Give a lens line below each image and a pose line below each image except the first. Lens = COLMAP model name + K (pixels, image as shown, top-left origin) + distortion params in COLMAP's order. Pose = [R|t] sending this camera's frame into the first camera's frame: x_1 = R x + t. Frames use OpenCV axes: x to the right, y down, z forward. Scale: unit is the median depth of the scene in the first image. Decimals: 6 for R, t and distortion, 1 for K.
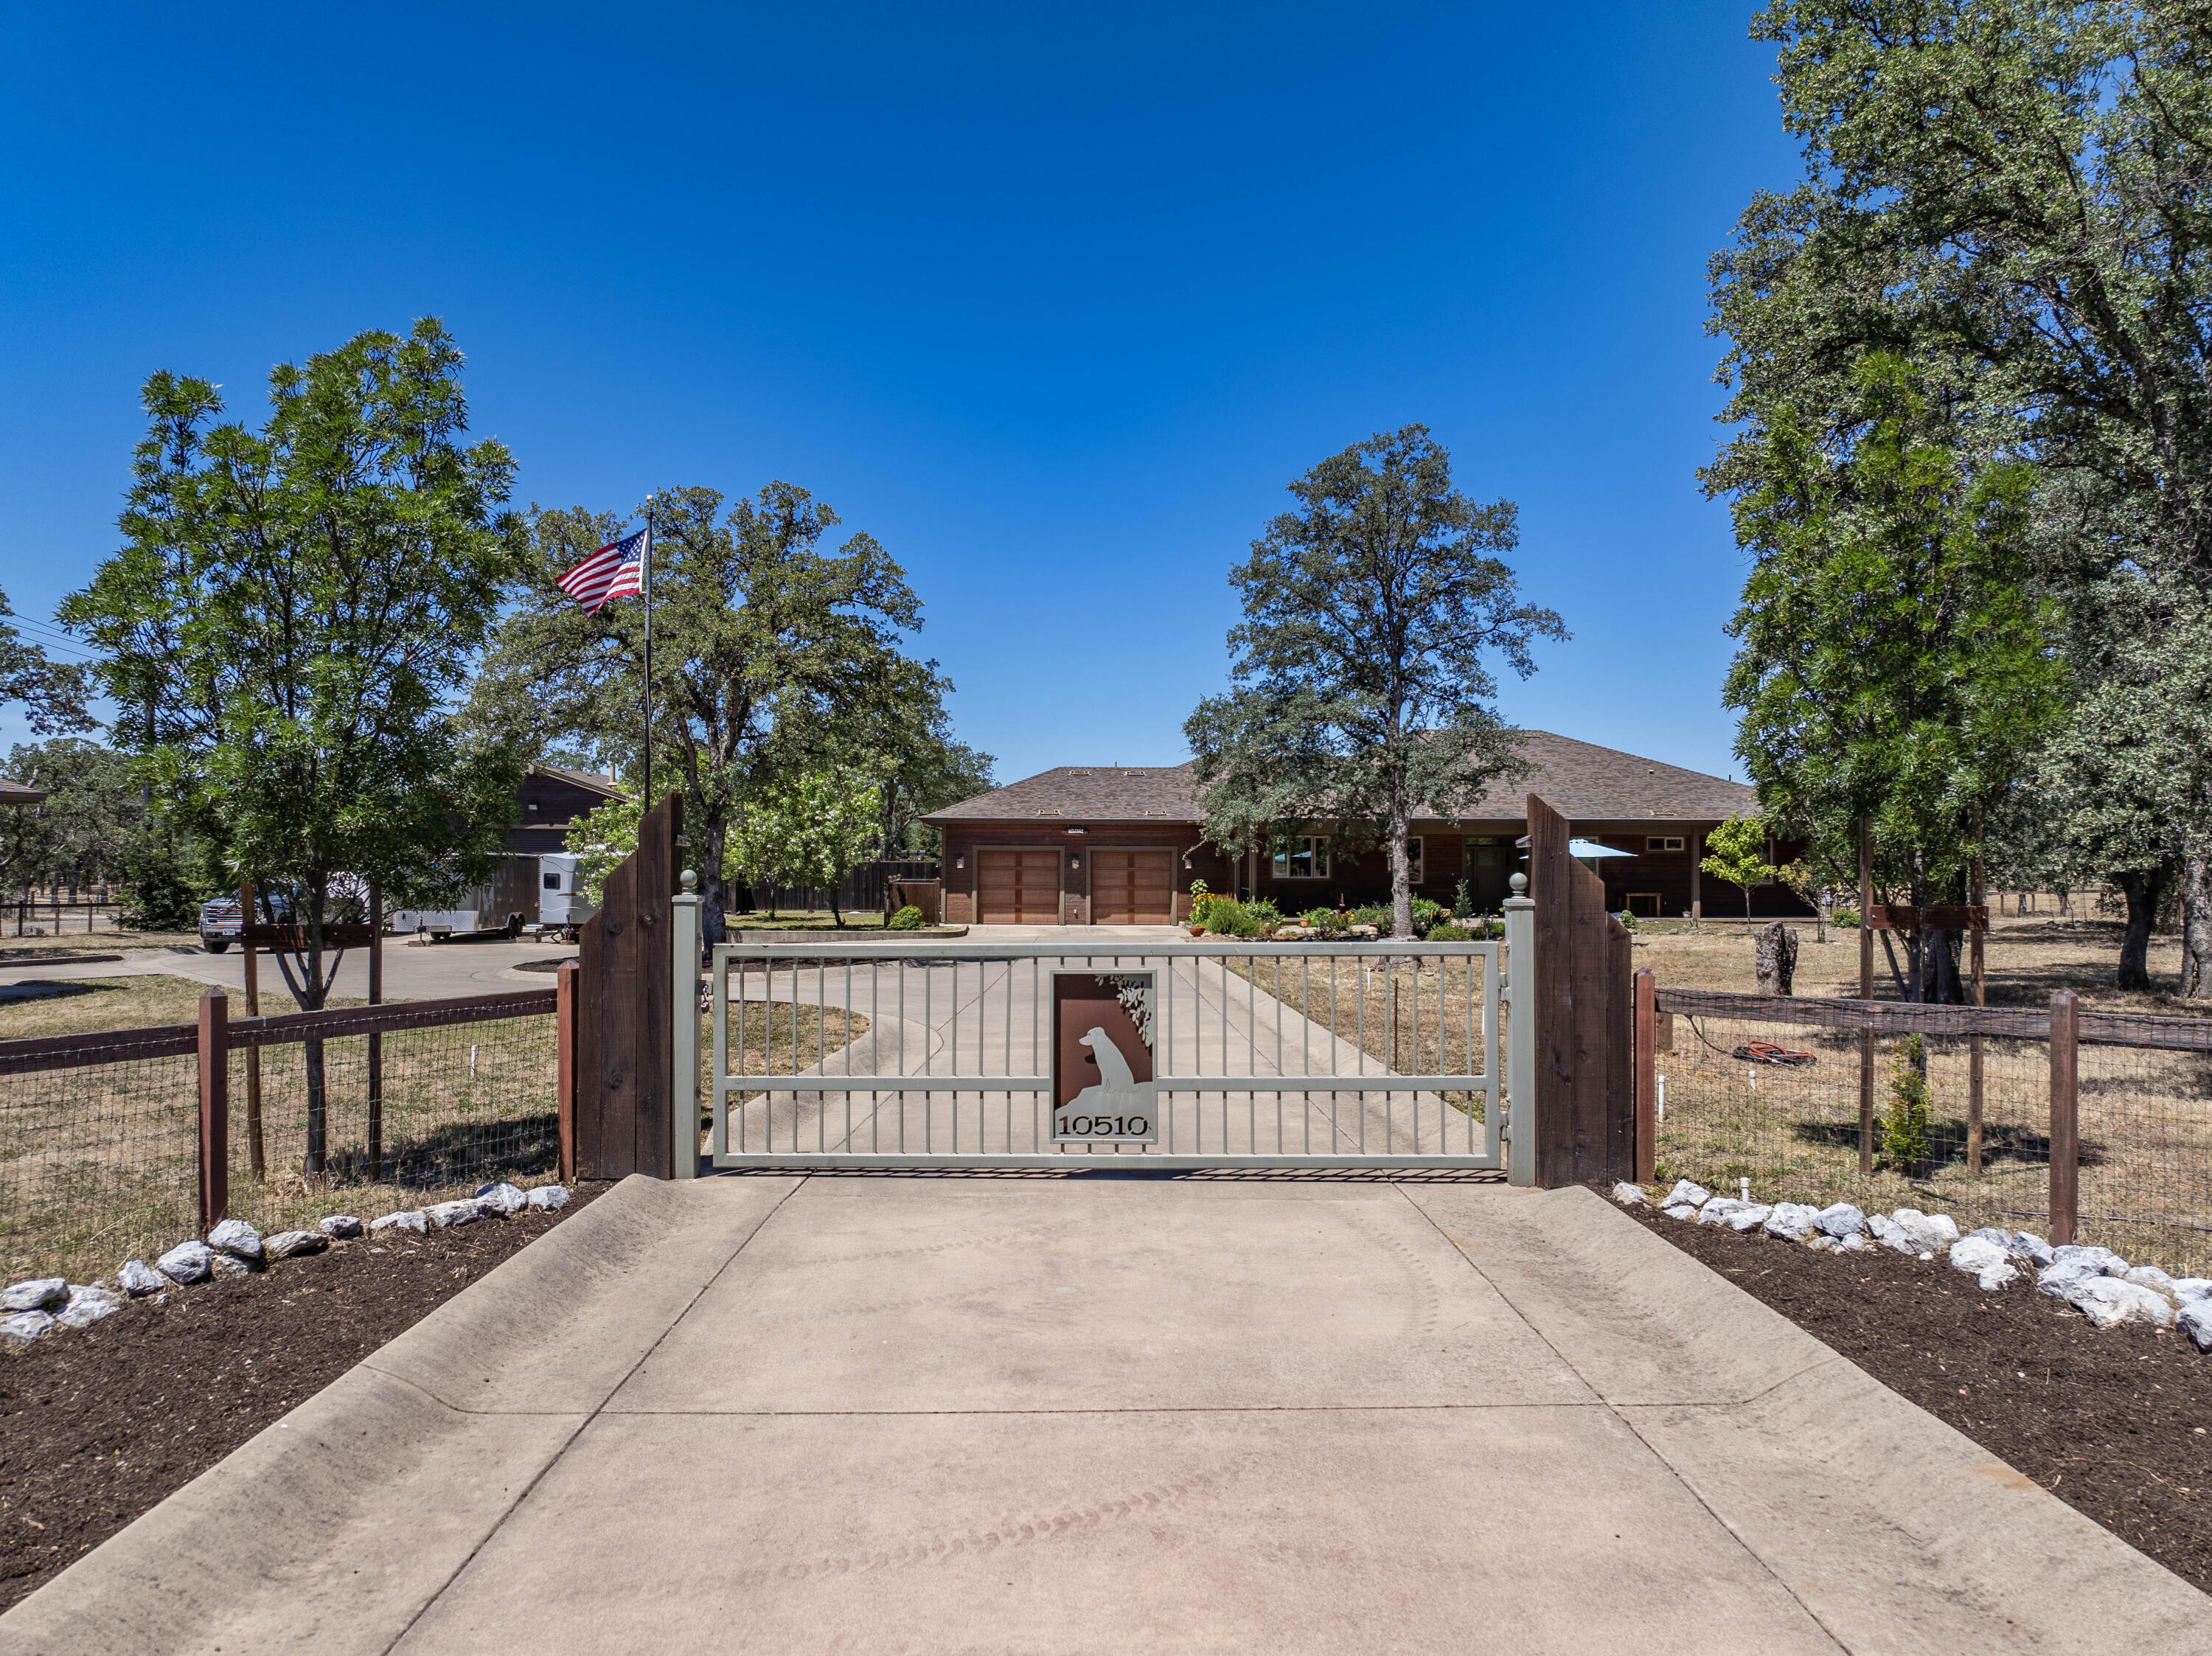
lens RADIAL K [[1579.9, 0, 1103.8], [0, 1579.9, 839.7], [0, 0, 1]] dist [-0.062062, 0.040212]
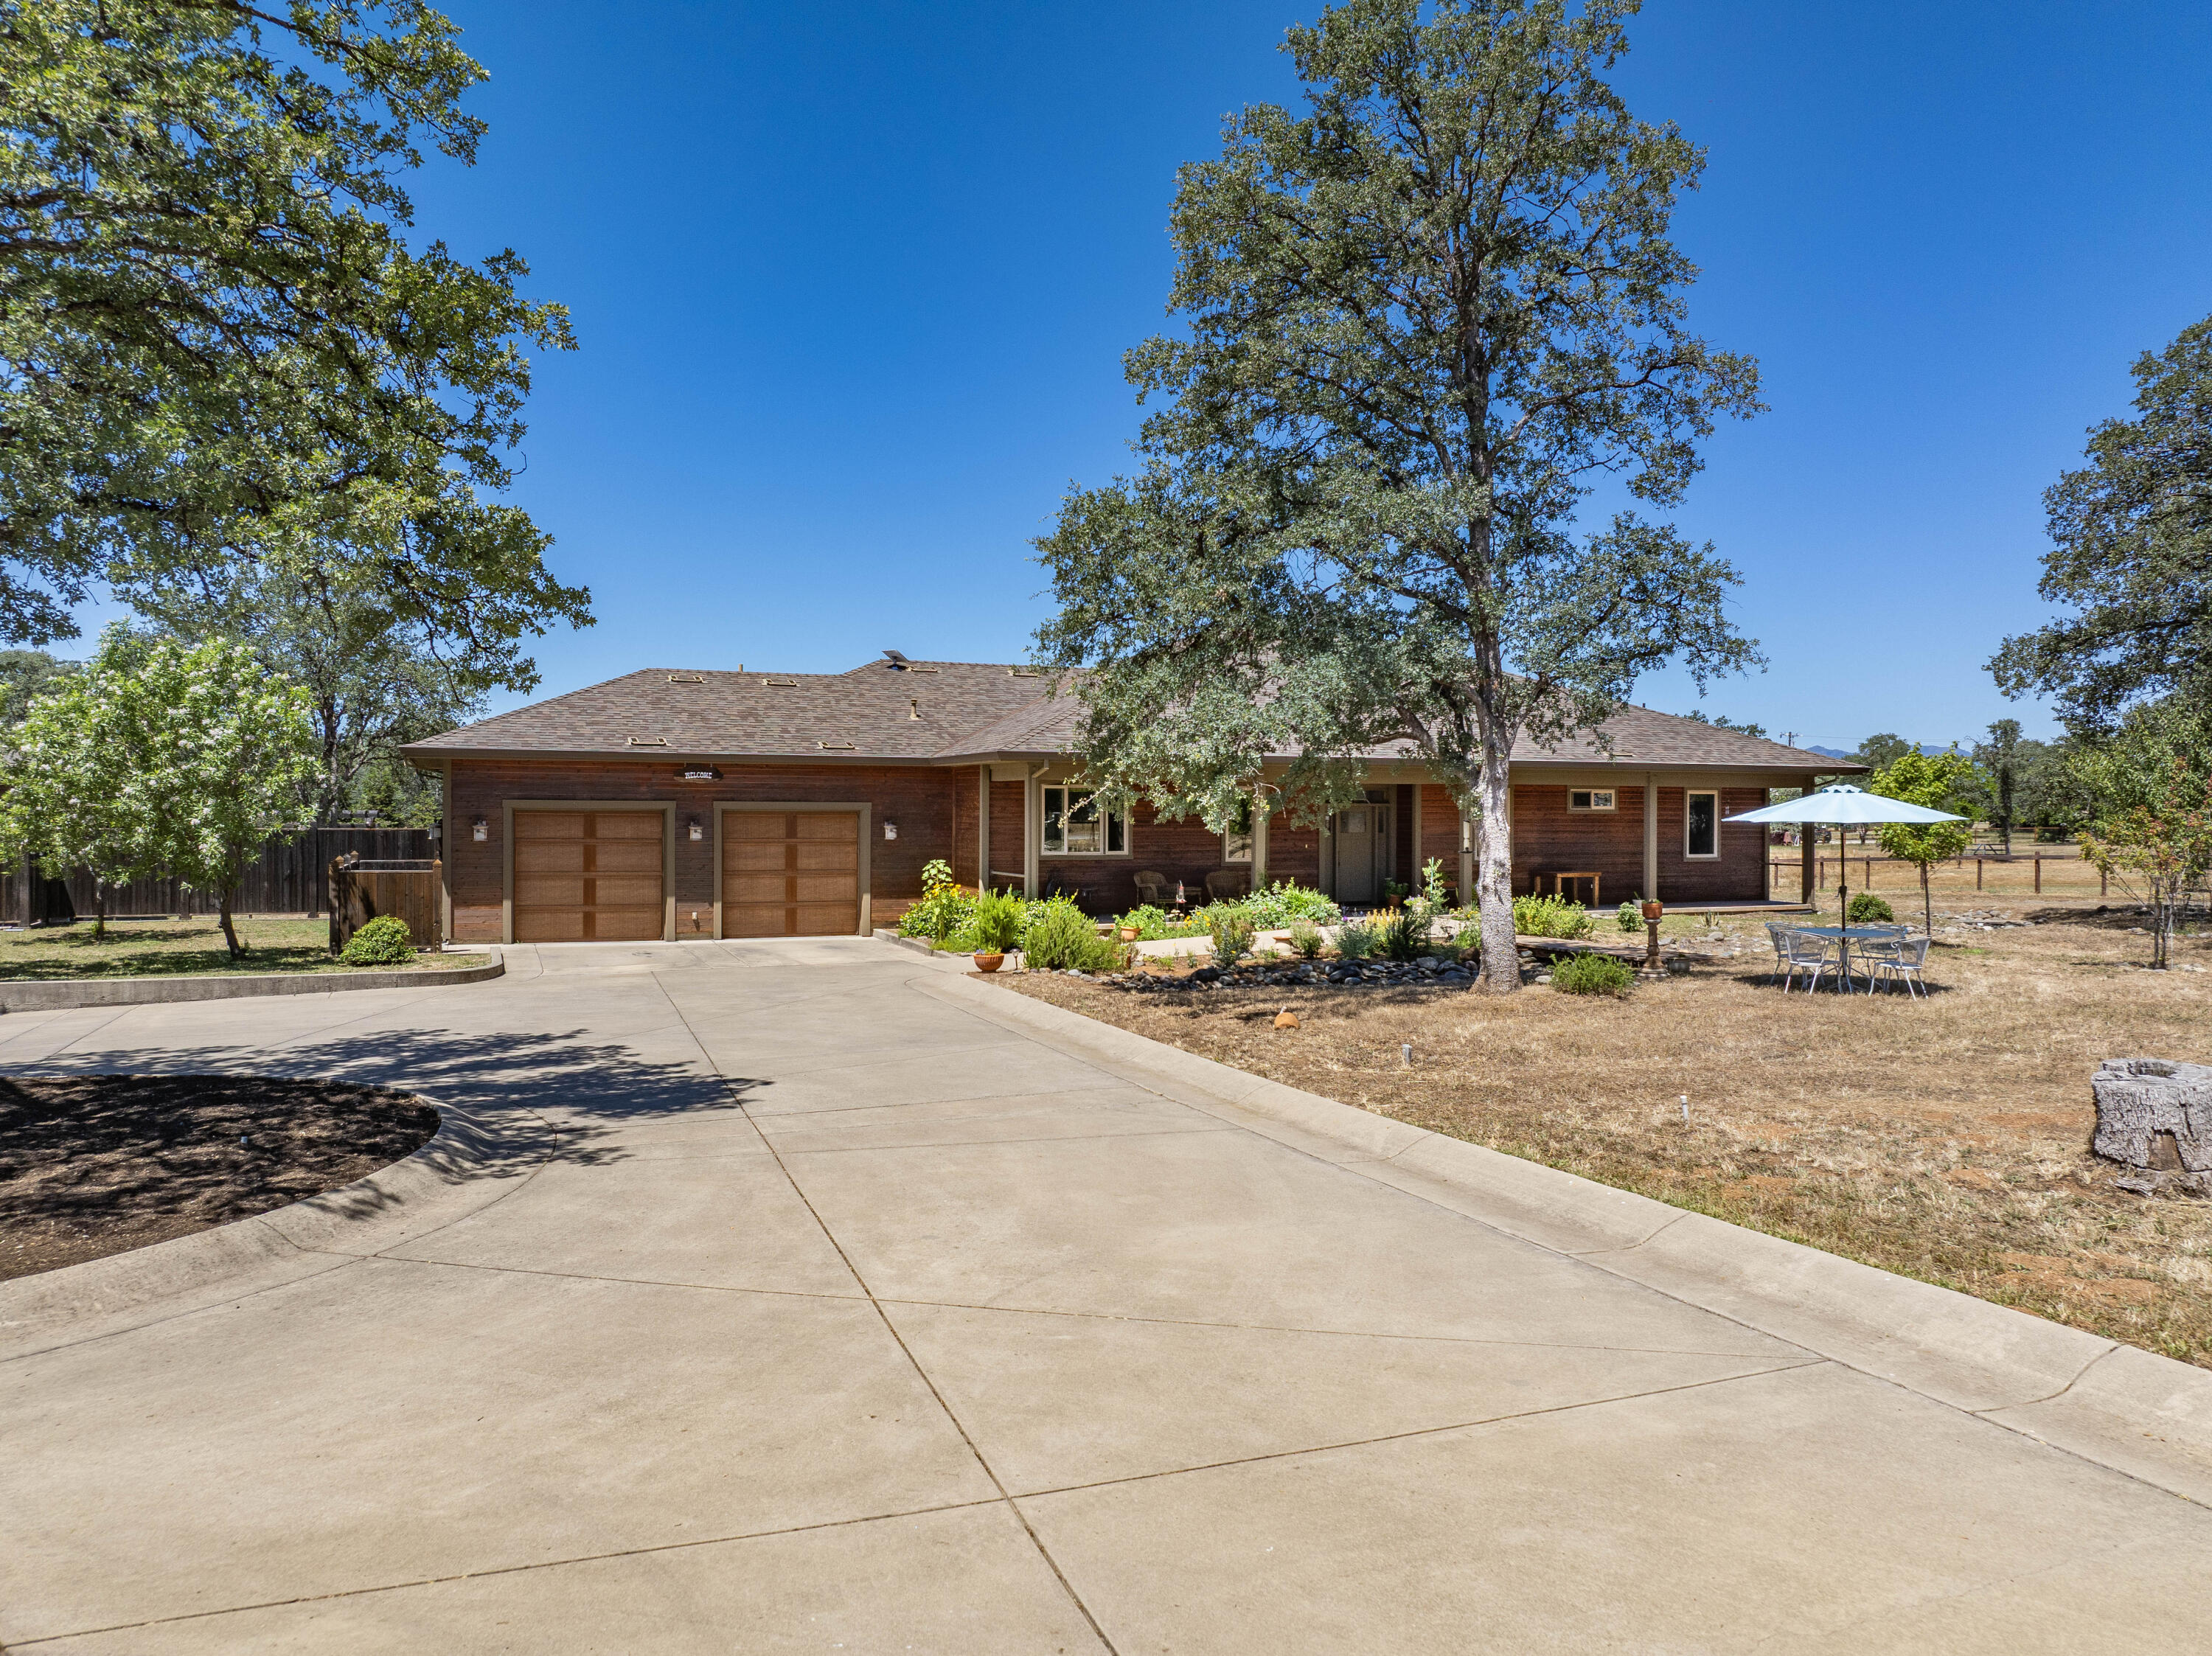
lens RADIAL K [[1579.9, 0, 1110.0], [0, 1579.9, 808.2], [0, 0, 1]] dist [-0.062062, 0.040212]
pose [[0.942119, 0.000059, 0.335279, -0.069616], [-0.001432, 0.999992, 0.003848, 0.004043], [-0.335276, -0.004106, 0.942111, 0.433356]]
